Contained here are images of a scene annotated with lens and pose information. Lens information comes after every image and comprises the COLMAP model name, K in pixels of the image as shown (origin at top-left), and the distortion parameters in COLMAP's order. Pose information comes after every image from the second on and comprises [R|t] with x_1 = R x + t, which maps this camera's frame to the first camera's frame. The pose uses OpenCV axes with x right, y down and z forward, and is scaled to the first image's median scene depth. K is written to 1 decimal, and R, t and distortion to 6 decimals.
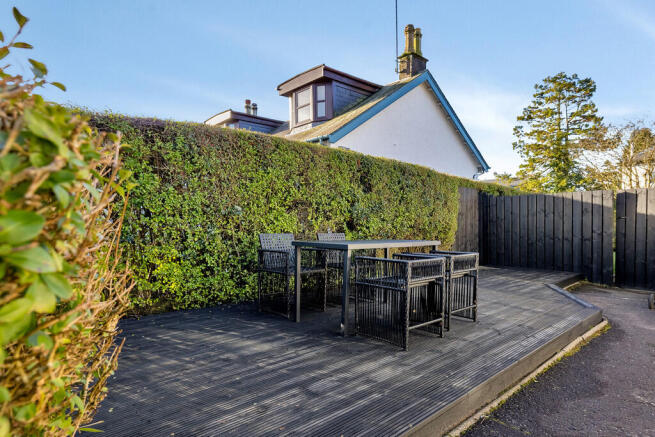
lens RADIAL K [[366.4, 0, 326.5], [0, 366.4, 223.2], [0, 0, 1]] dist [-0.004160, -0.001582]
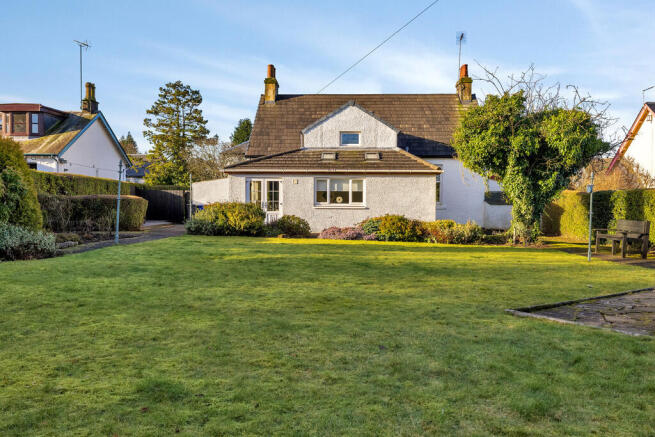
lens RADIAL K [[530.9, 0, 327.1], [0, 530.9, 218.8], [0, 0, 1]] dist [-0.005393, -0.003879]
pose [[0.689113, -0.023407, 0.724275, -0.348518], [-0.001139, 0.999442, 0.033383, 0.003087], [-0.724653, -0.023830, 0.688702, -0.652870]]
